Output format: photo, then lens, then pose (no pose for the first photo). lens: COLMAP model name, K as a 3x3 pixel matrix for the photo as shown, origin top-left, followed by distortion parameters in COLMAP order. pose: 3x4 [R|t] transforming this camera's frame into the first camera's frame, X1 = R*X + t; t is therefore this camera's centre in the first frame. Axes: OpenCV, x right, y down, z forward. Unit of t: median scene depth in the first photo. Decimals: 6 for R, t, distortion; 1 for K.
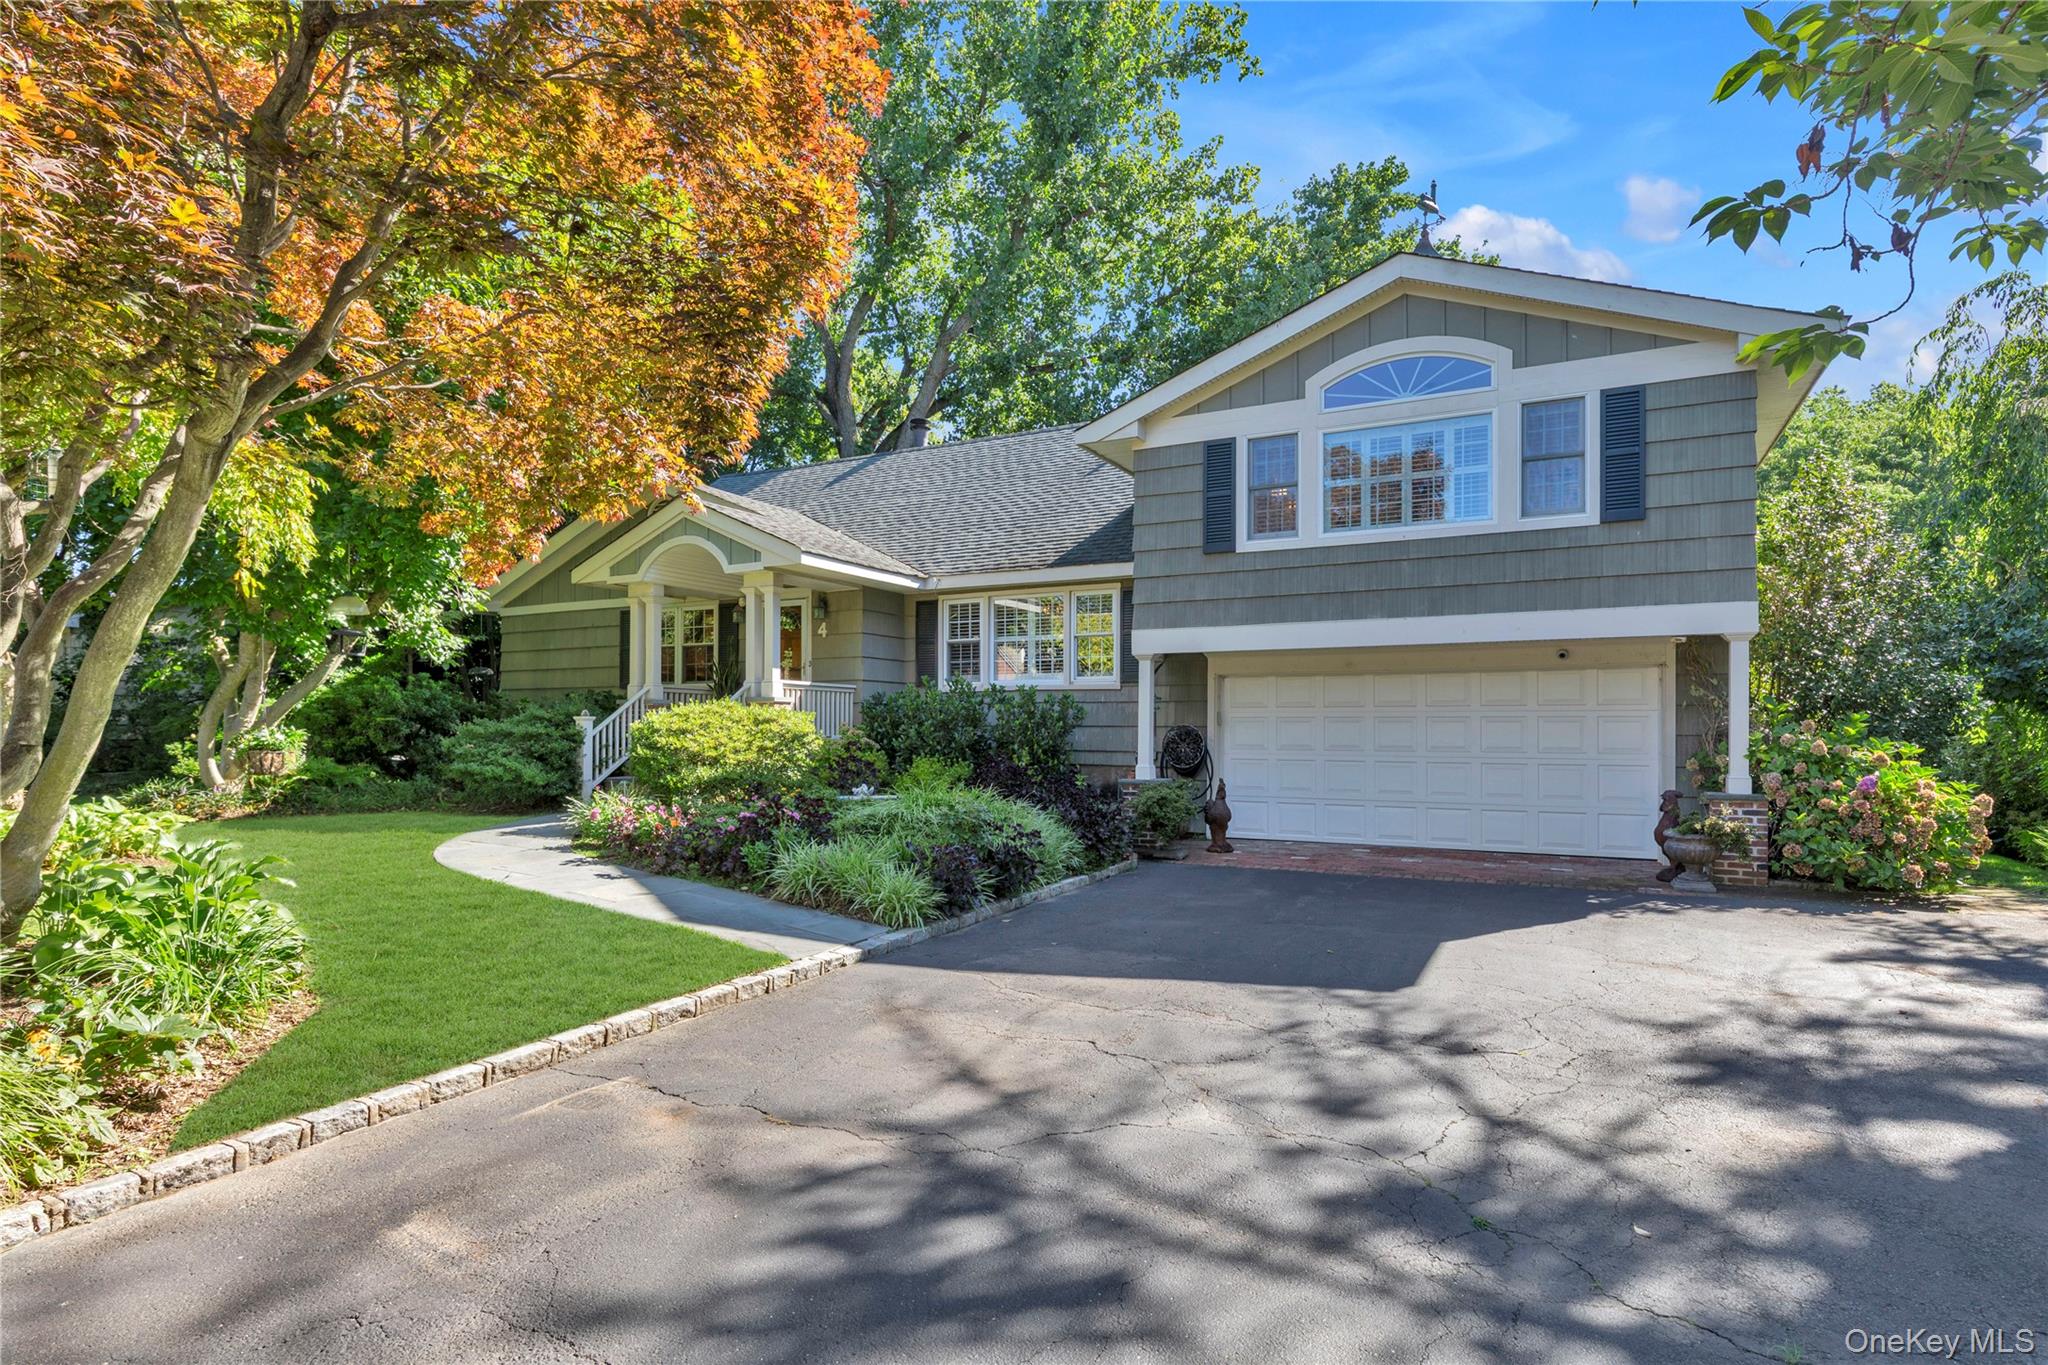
lens RADIAL K [[1073.2, 0, 1026.2], [0, 1073.2, 718.5], [0, 0, 1]] dist [0.000671, 0.000160]
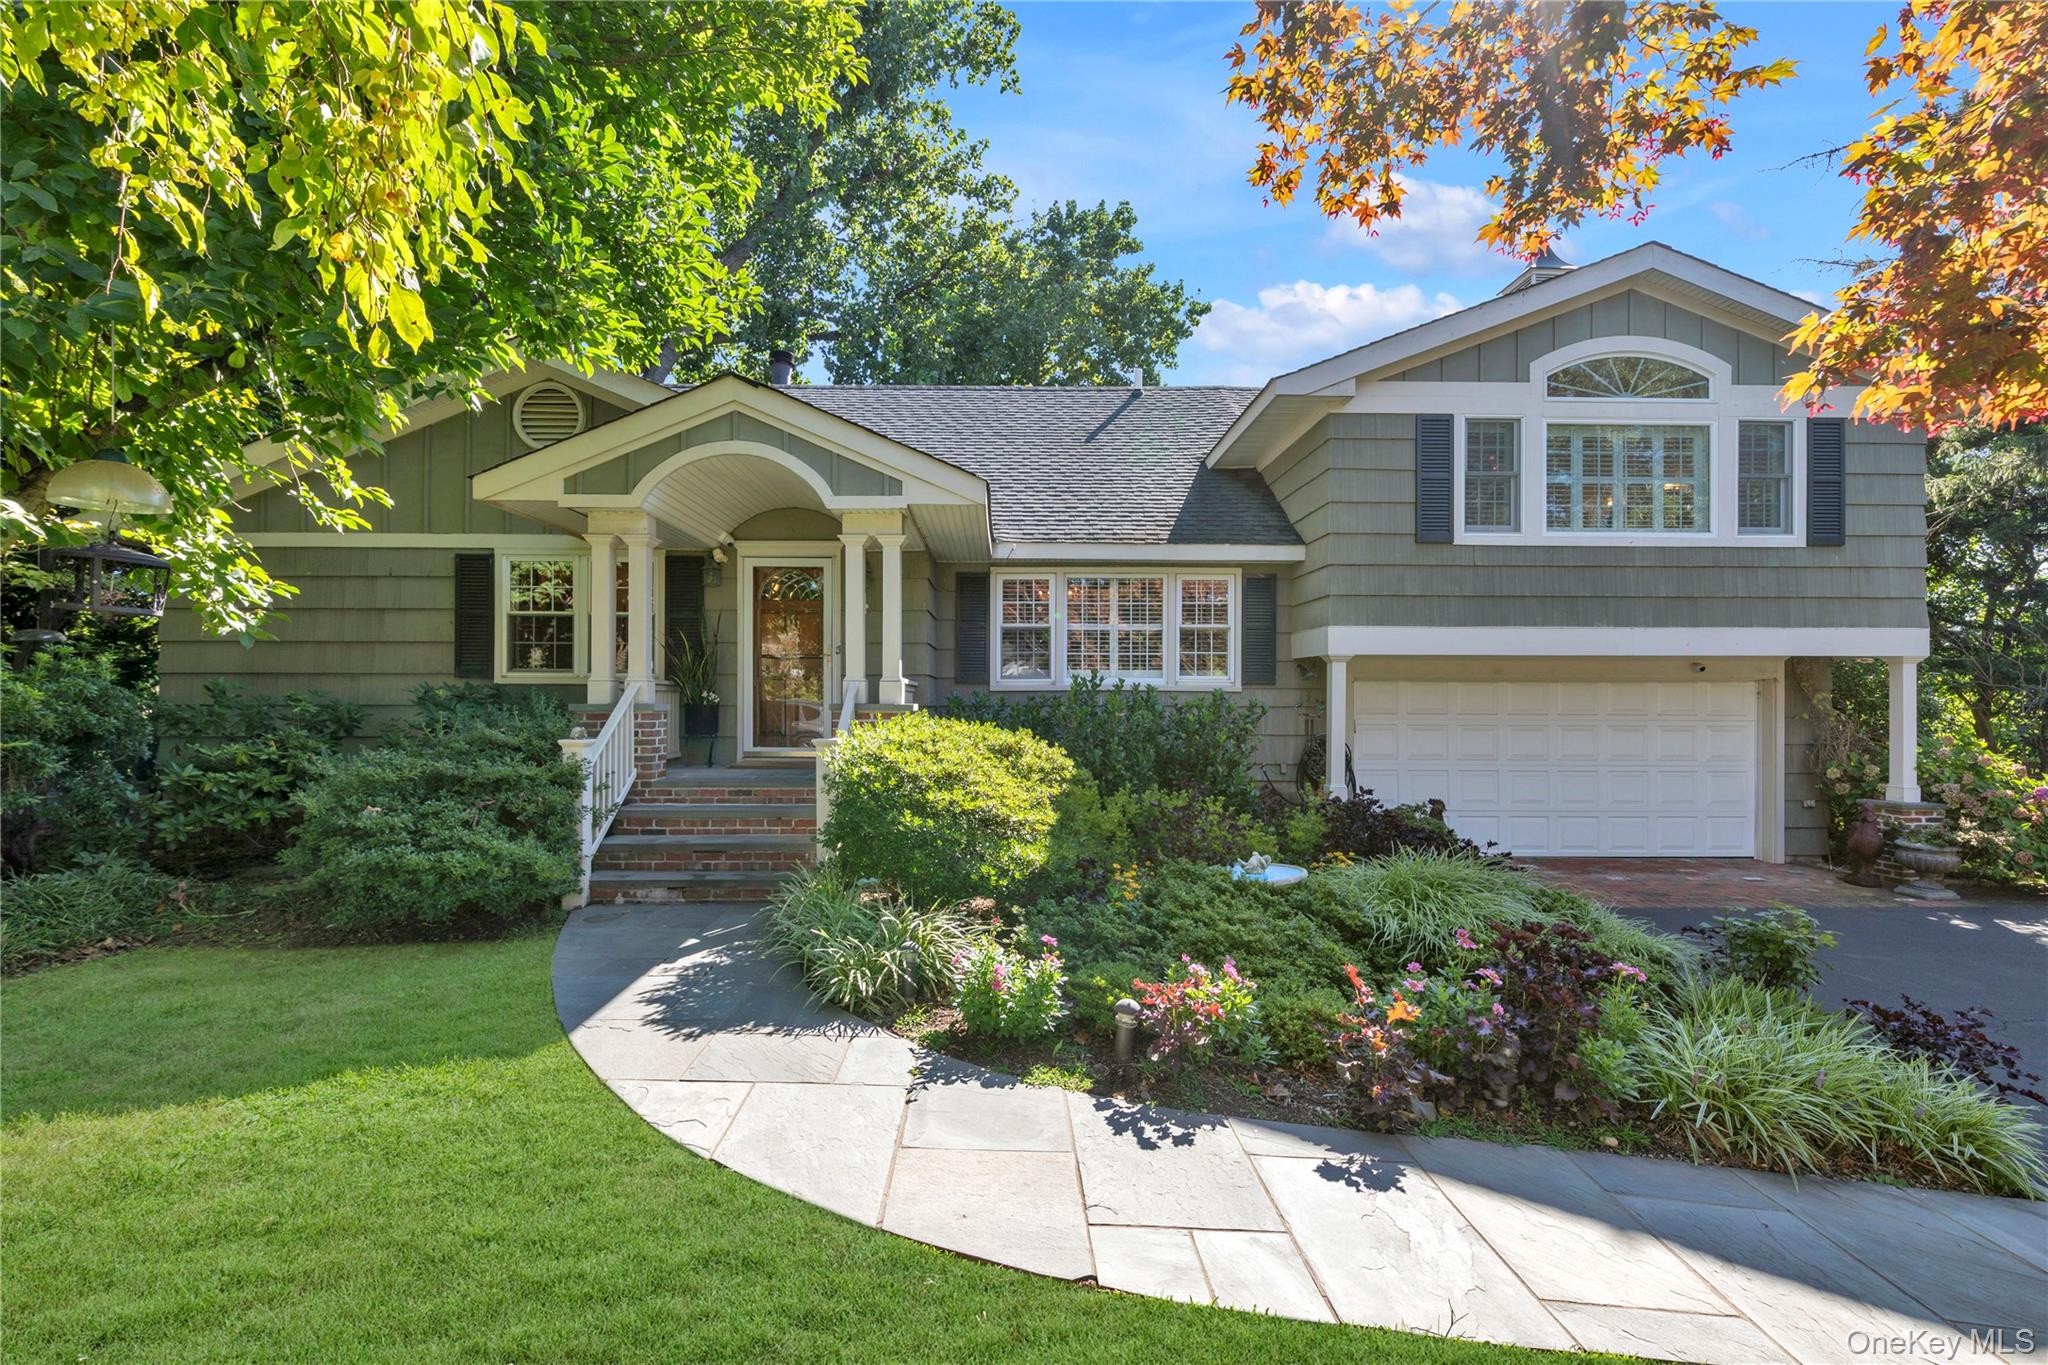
lens RADIAL K [[922.7, 0, 1019.1], [0, 922.7, 699.4], [0, 0, 1]] dist [-0.000897, -0.000151]
pose [[0.880380, 0.008762, 0.474188, -0.495617], [-0.009674, 0.999953, -0.000516, -0.022462], [-0.474170, -0.004133, 0.880423, 0.509571]]
